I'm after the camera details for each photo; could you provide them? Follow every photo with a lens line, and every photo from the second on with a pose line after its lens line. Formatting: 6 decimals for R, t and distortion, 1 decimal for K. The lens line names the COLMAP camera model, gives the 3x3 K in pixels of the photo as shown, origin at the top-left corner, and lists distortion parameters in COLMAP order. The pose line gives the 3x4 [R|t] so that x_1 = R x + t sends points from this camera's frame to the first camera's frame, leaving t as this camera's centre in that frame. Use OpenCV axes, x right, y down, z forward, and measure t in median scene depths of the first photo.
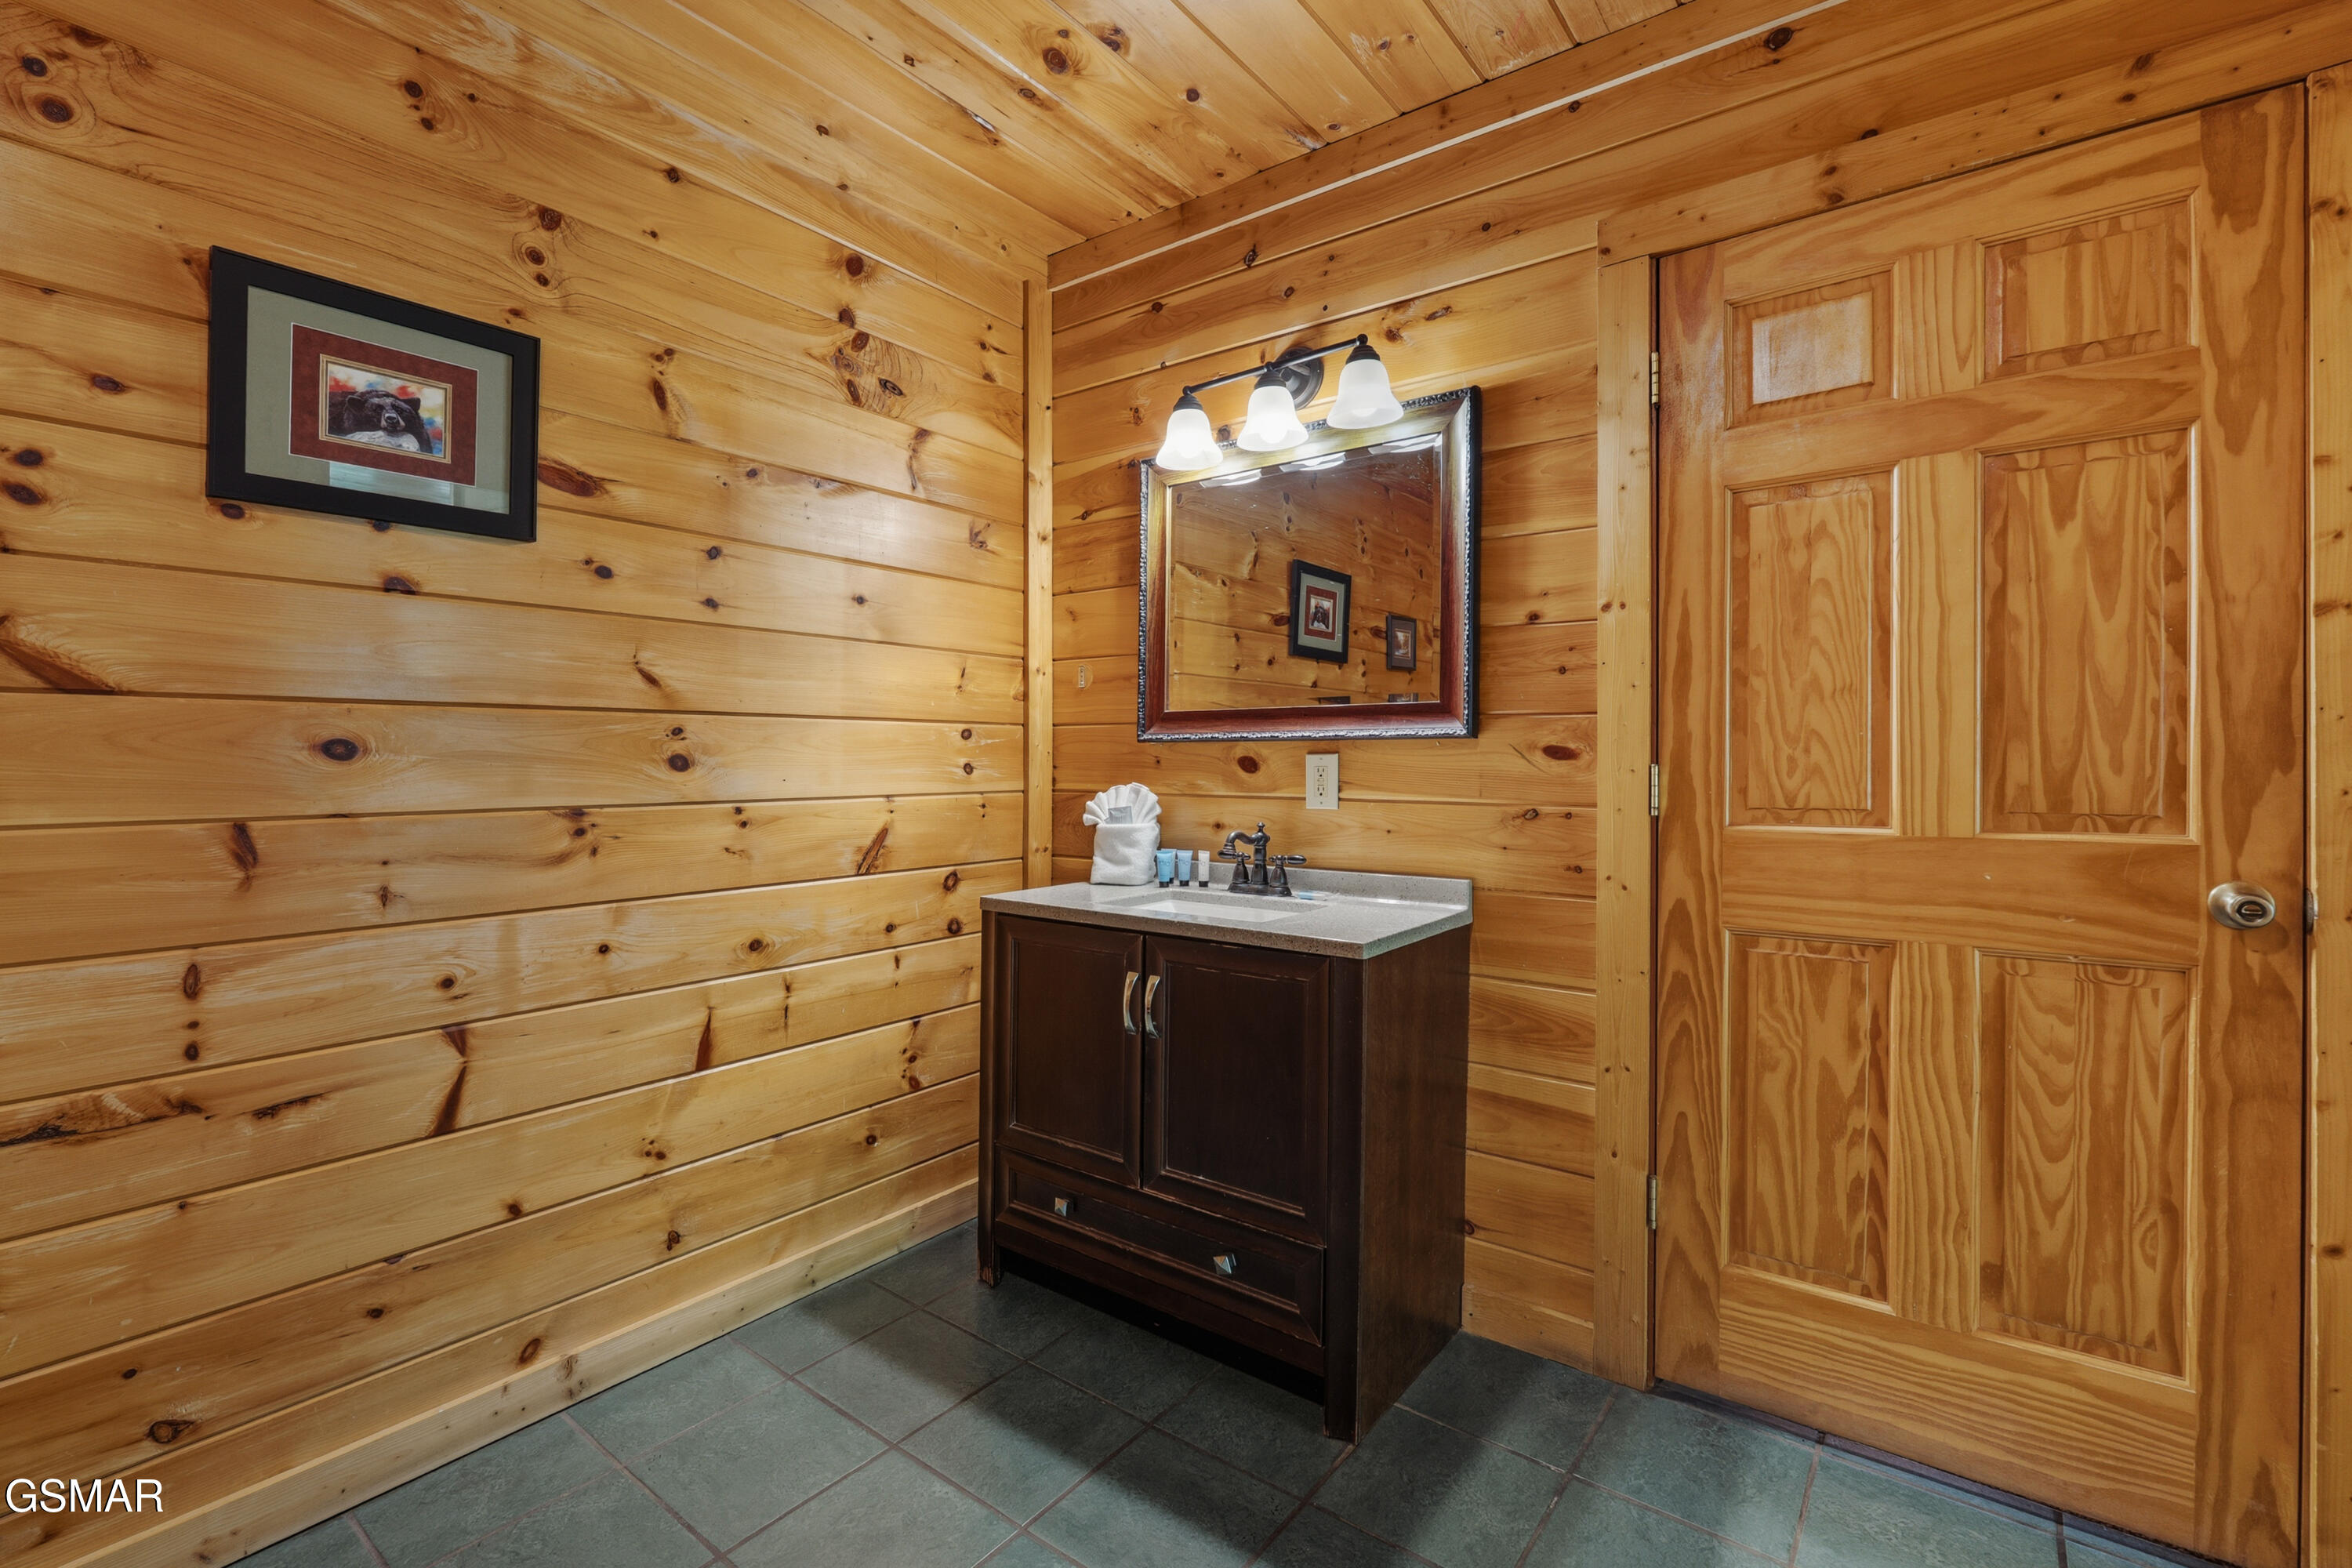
lens RADIAL K [[1040.9, 0, 1147.5], [0, 1040.9, 755.5], [0, 0, 1]] dist [-0.005787, 0.000103]
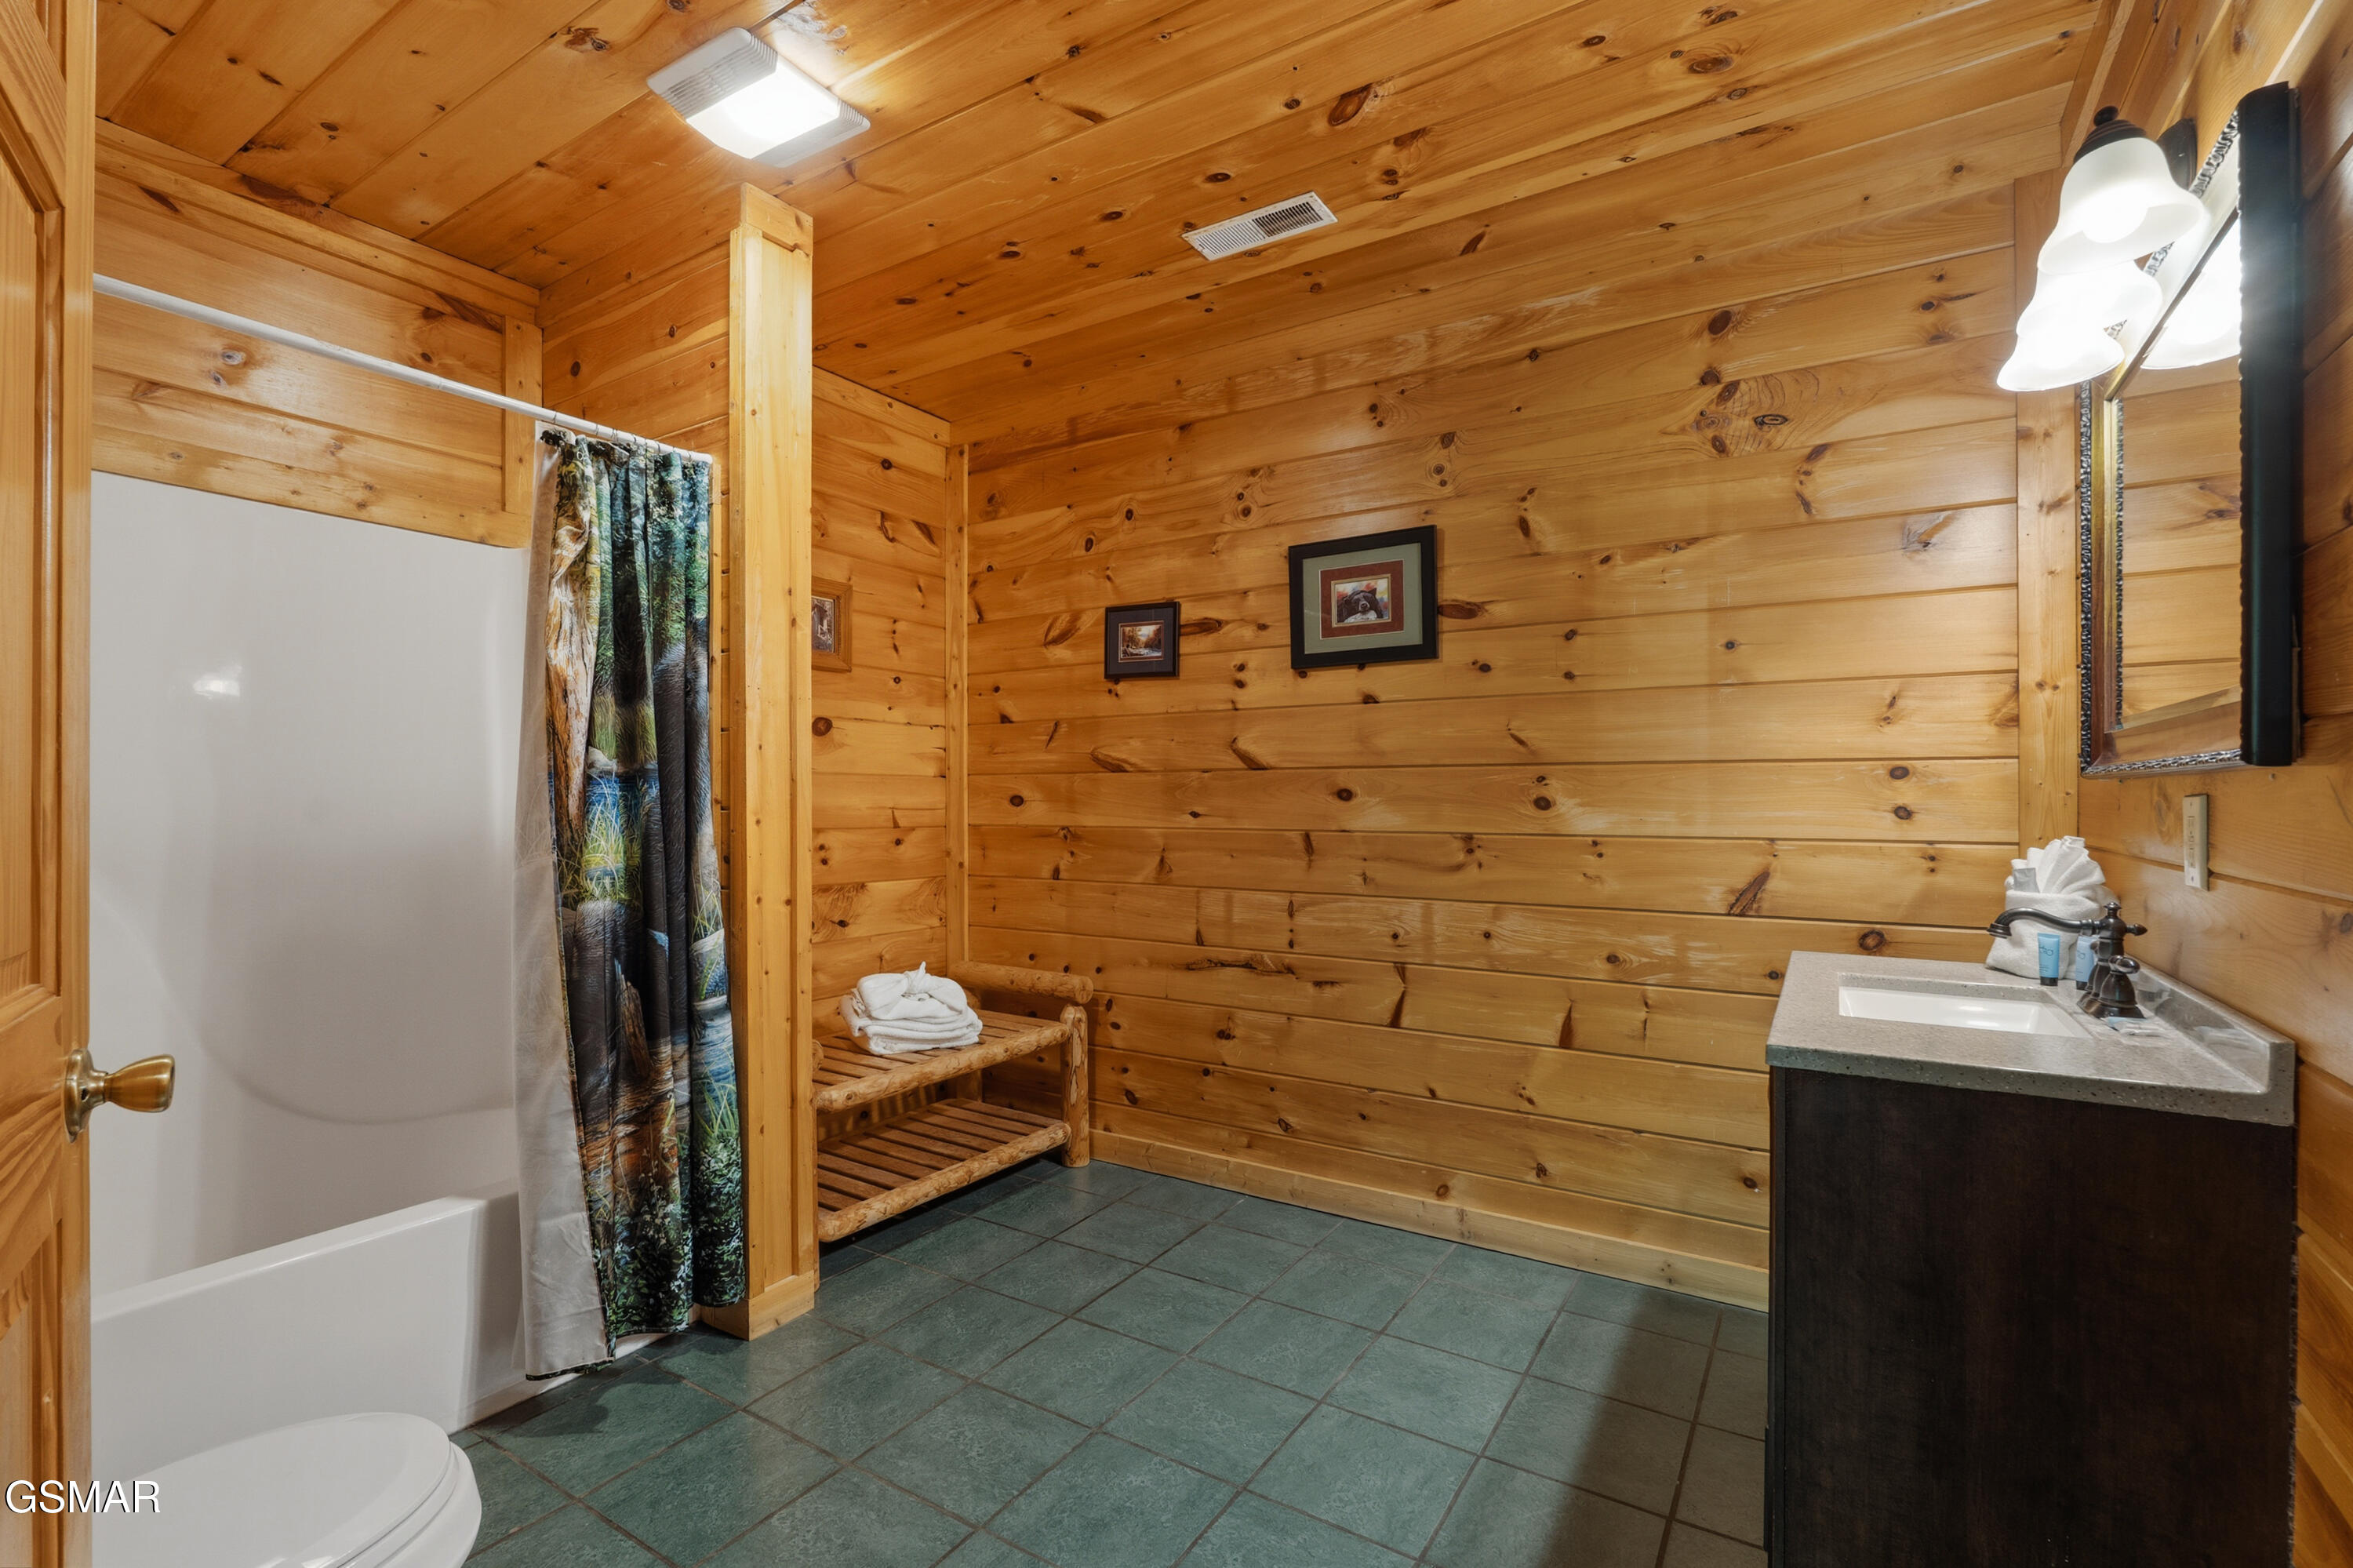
lens RADIAL K [[1041.4, 0, 1188.4], [0, 1041.4, 794.0], [0, 0, 1]] dist [-0.005787, 0.000103]
pose [[0.104751, -0.004938, -0.994486, 0.892629], [-0.000229, 0.999988, -0.004990, 0.002120], [0.994498, 0.000751, 0.104749, 0.478264]]
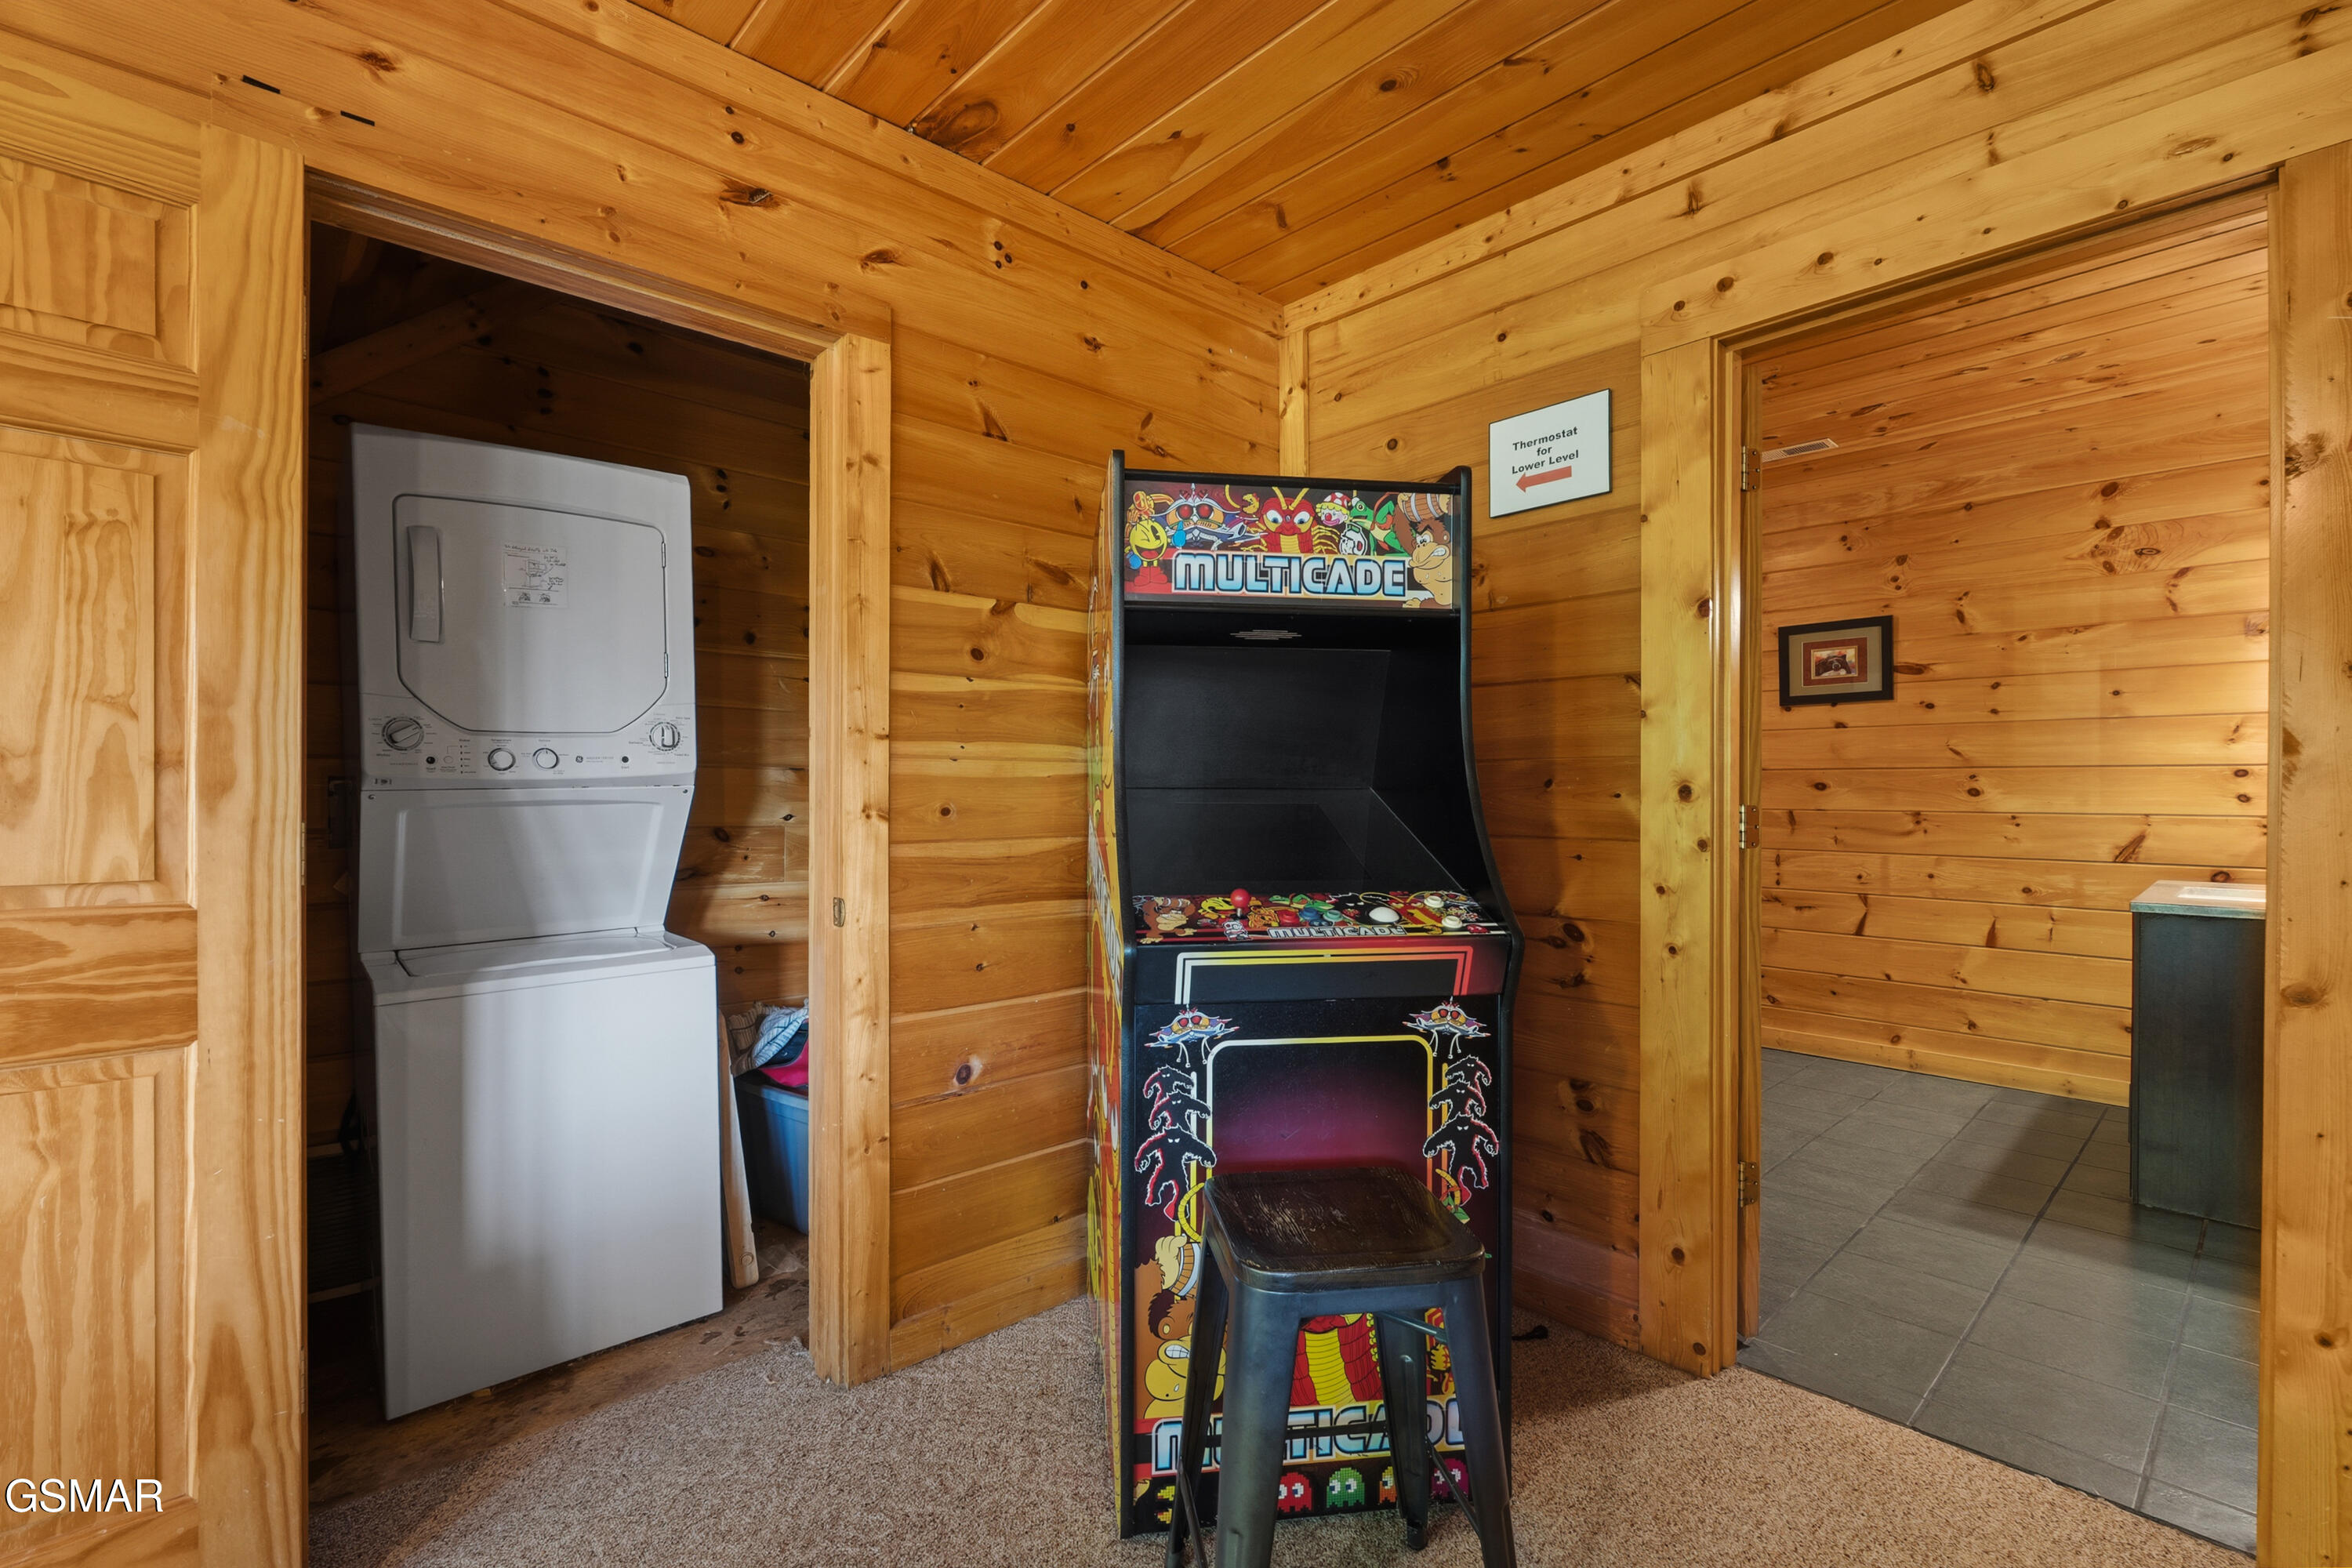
lens RADIAL K [[1040.9, 0, 1168.0], [0, 1040.9, 791.4], [0, 0, 1]] dist [-0.005787, 0.000103]
pose [[-0.167110, 0.003601, -0.985932, 2.053508], [0.000692, 0.999994, 0.003535, -0.003048], [0.985938, -0.000091, -0.167112, -0.249133]]
